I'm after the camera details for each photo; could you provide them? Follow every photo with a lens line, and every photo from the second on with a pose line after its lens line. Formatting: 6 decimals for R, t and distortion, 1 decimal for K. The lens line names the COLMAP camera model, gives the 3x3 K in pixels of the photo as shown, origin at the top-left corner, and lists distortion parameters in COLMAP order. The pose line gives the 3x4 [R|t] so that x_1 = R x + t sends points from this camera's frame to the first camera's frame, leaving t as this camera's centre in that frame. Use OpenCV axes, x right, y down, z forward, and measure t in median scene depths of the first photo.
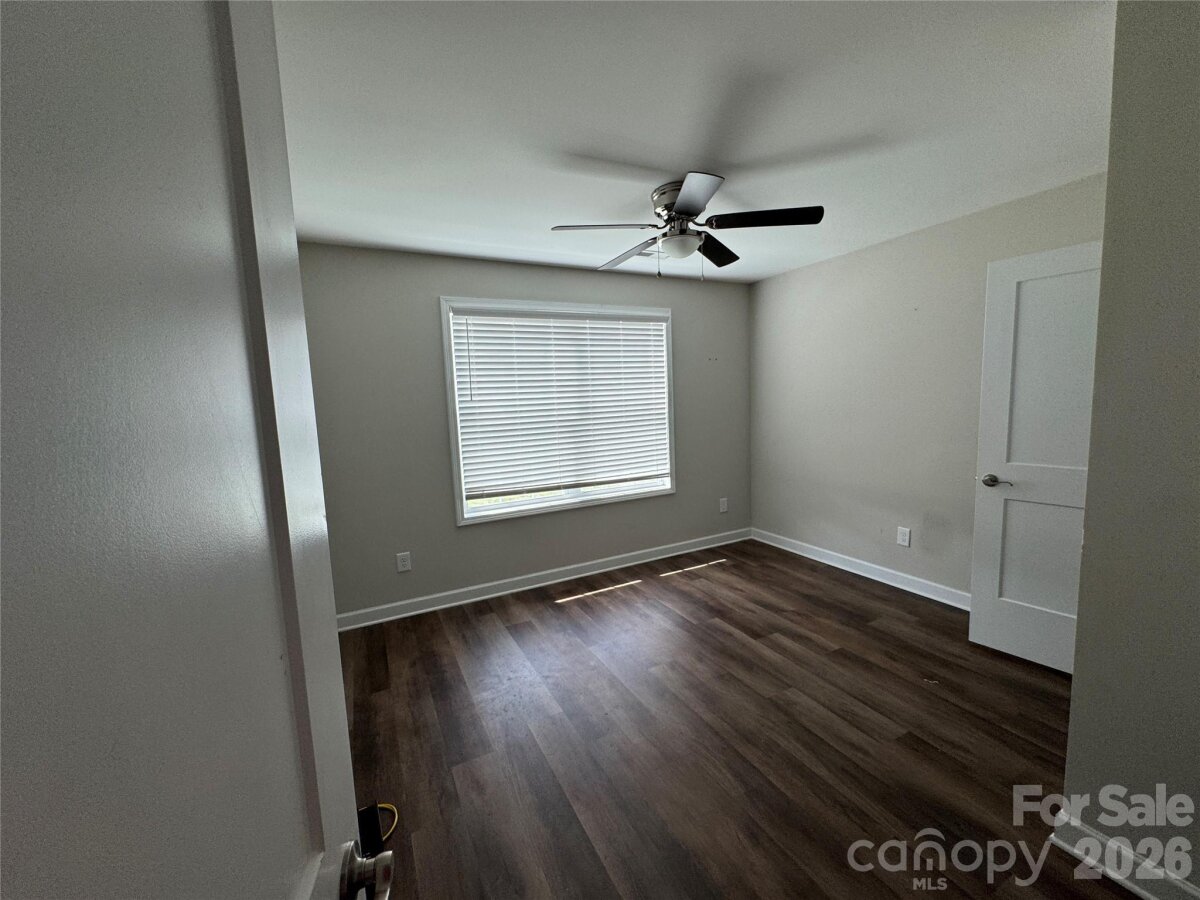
lens RADIAL K [[481.8, 0, 600.0], [0, 481.8, 450.0], [0, 0, 1]] dist [0.000760, 0.000136]
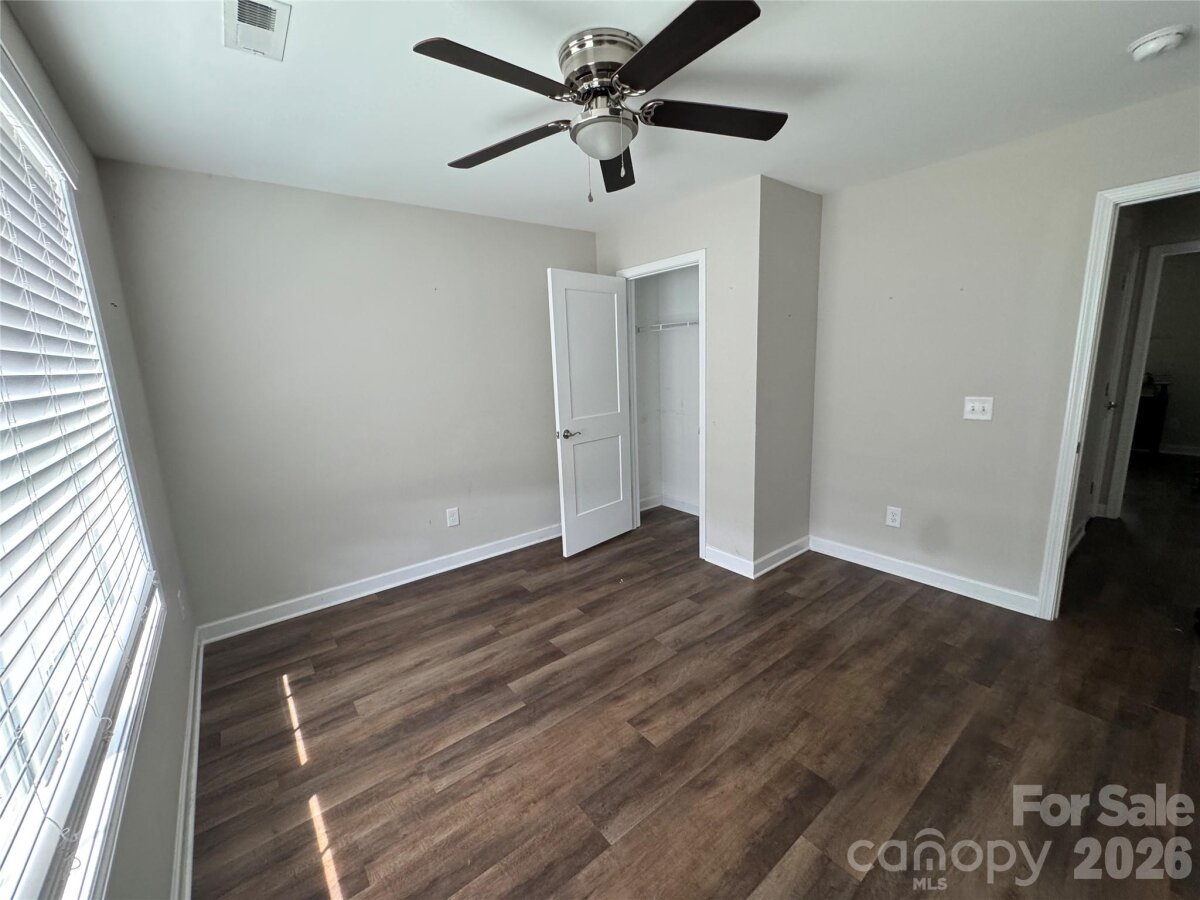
lens RADIAL K [[481.8, 0, 600.0], [0, 481.8, 450.0], [0, 0, 1]] dist [0.000760, 0.000136]
pose [[-0.191967, -0.136919, 0.971803, -0.391452], [0.156144, 0.973346, 0.167980, -0.078444], [-0.968900, 0.183988, -0.165472, 0.851019]]
